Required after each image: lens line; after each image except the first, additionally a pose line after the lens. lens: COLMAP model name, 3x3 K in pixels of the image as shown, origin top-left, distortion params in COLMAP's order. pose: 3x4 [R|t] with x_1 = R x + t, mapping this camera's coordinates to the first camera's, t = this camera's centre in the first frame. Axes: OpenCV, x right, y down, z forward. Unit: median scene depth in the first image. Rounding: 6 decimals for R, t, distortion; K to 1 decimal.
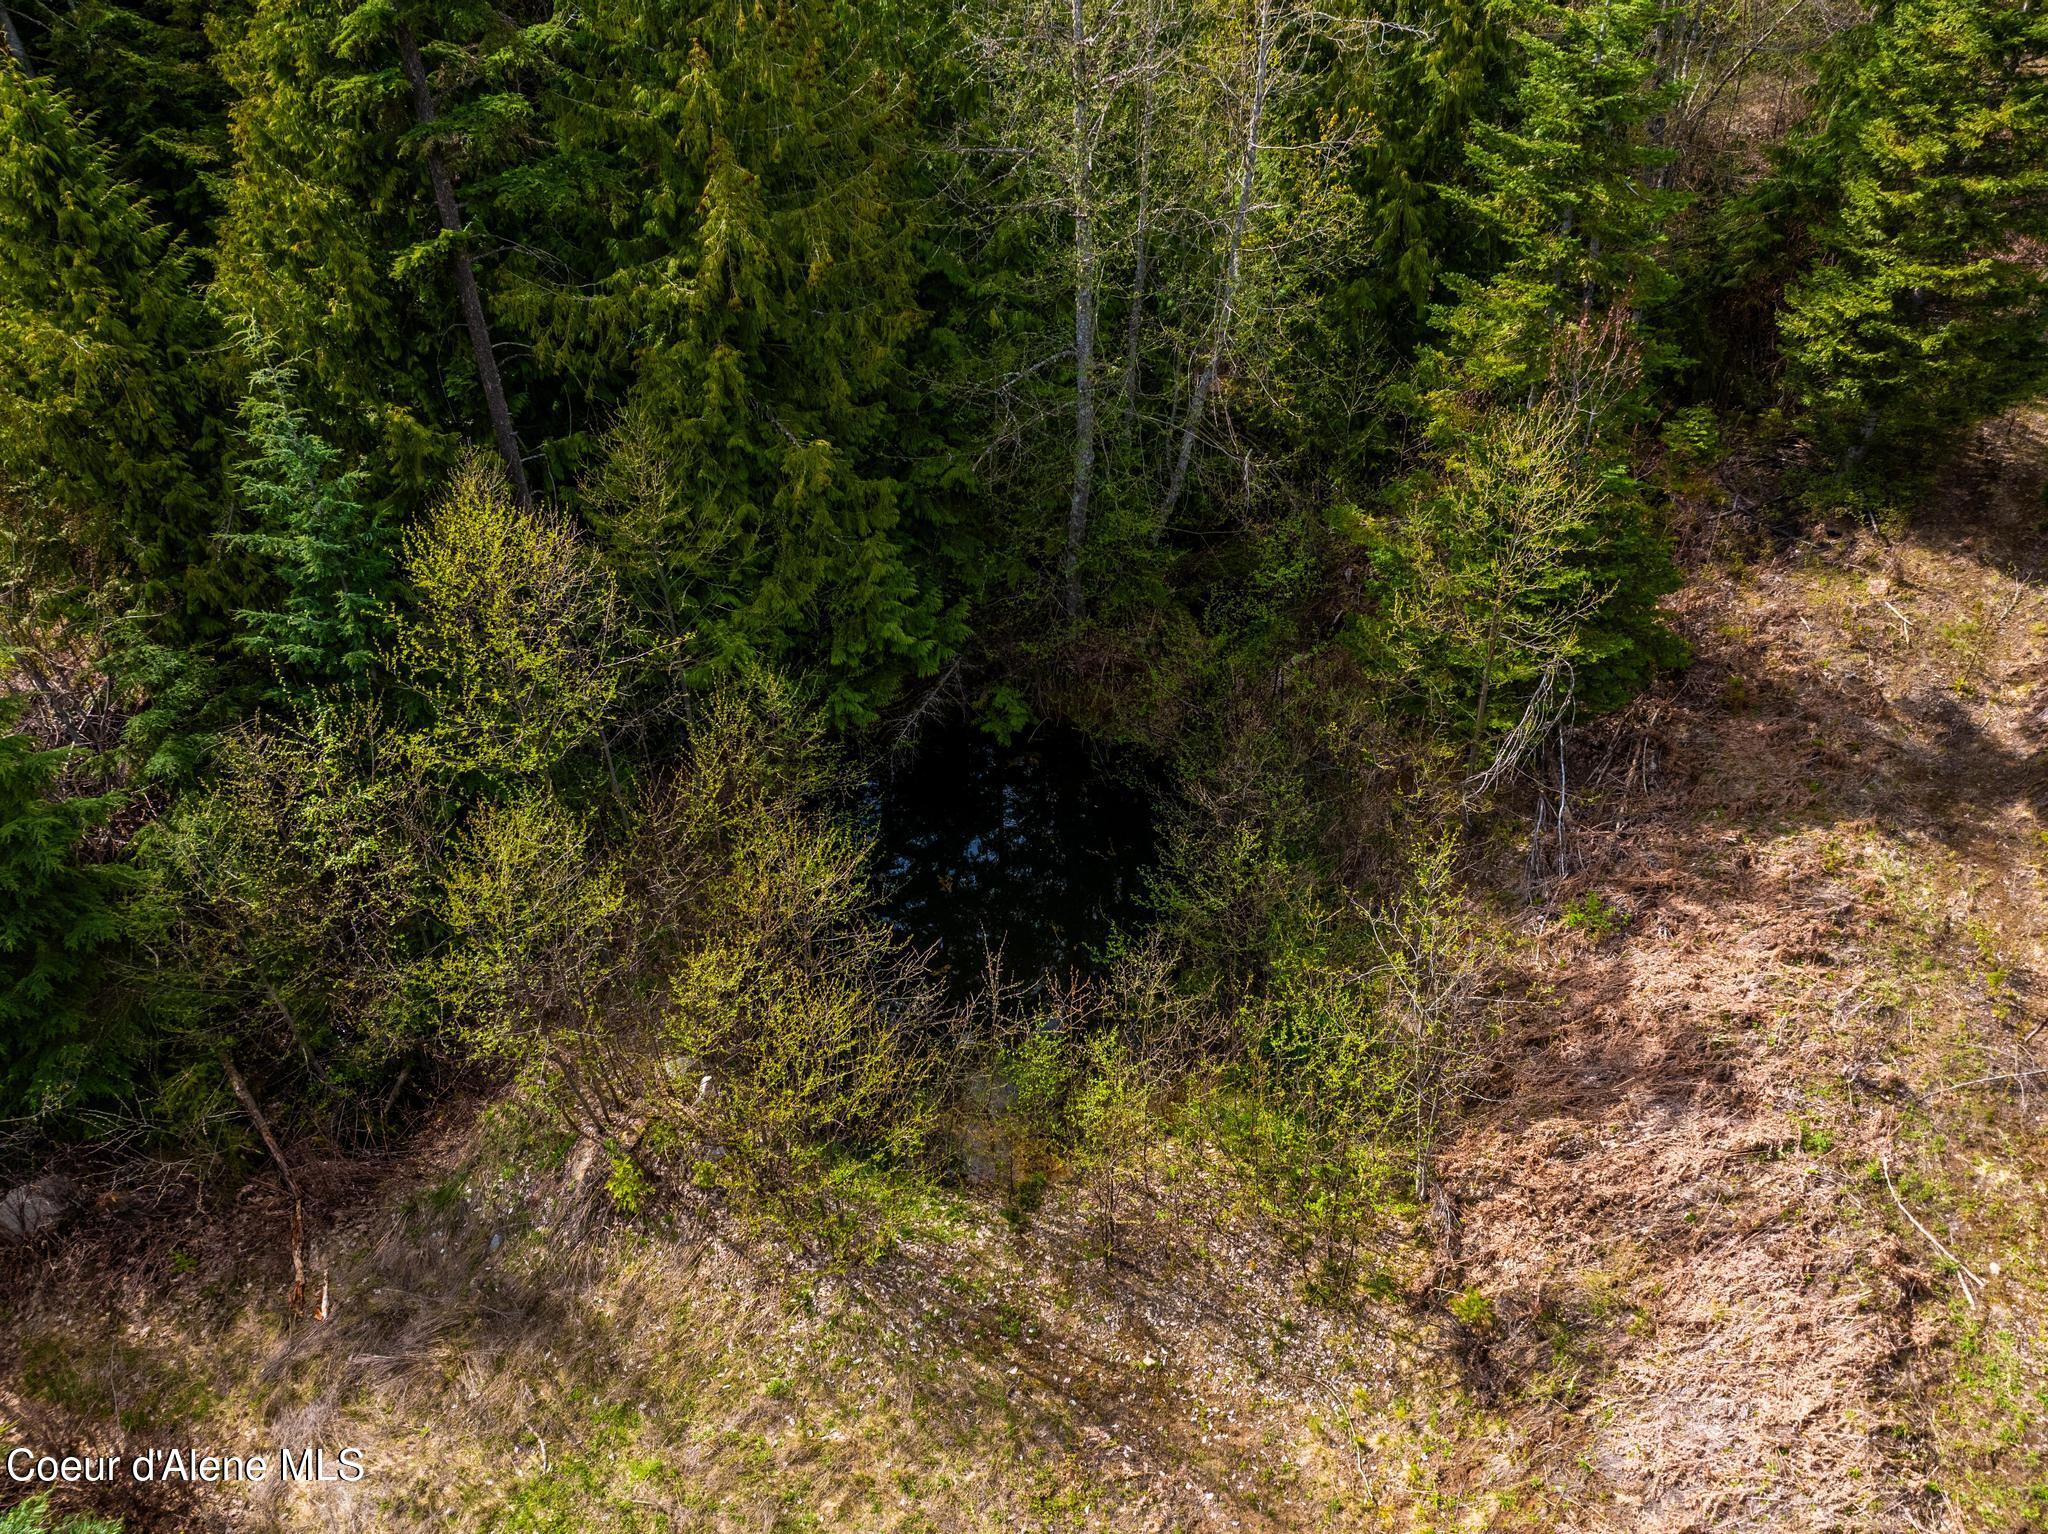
lens RADIAL K [[1446.6, 0, 1022.3], [0, 1446.6, 767.0], [0, 0, 1]] dist [-0.044672, 0.010935]
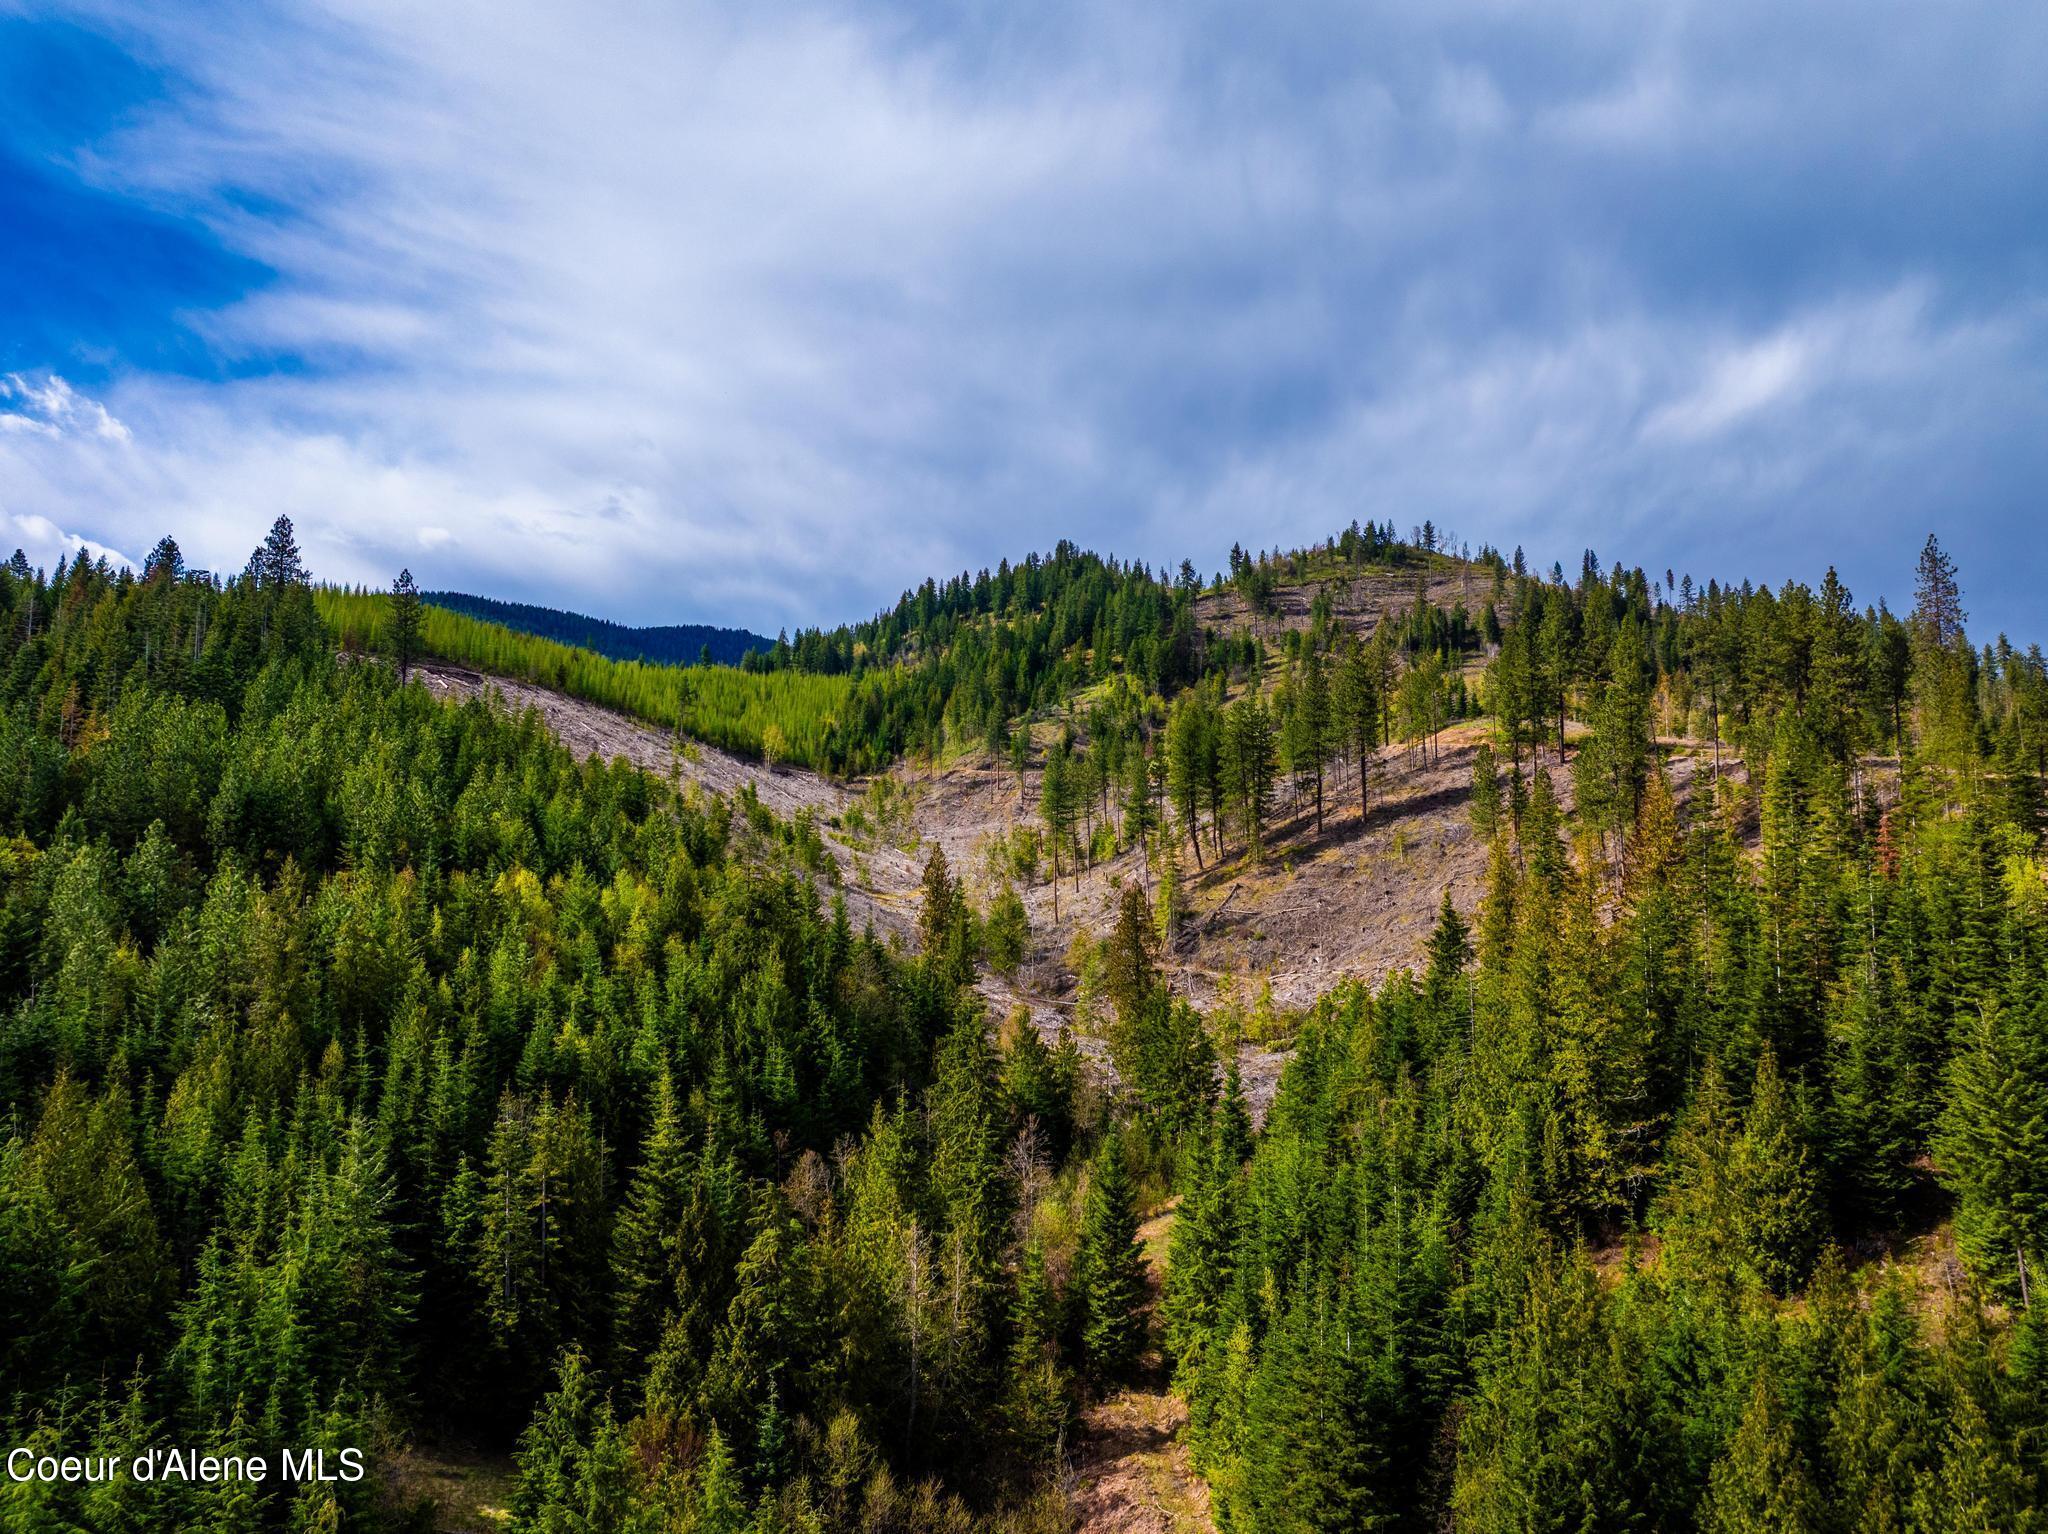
lens RADIAL K [[1446.6, 0, 1030.4], [0, 1446.6, 761.6], [0, 0, 1]] dist [-0.044672, 0.010935]
pose [[0.887775, 0.054678, 0.457019, -1.535663], [0.263920, 0.753009, -0.602764, 0.860823], [-0.377097, 0.655735, 0.654071, -2.643239]]
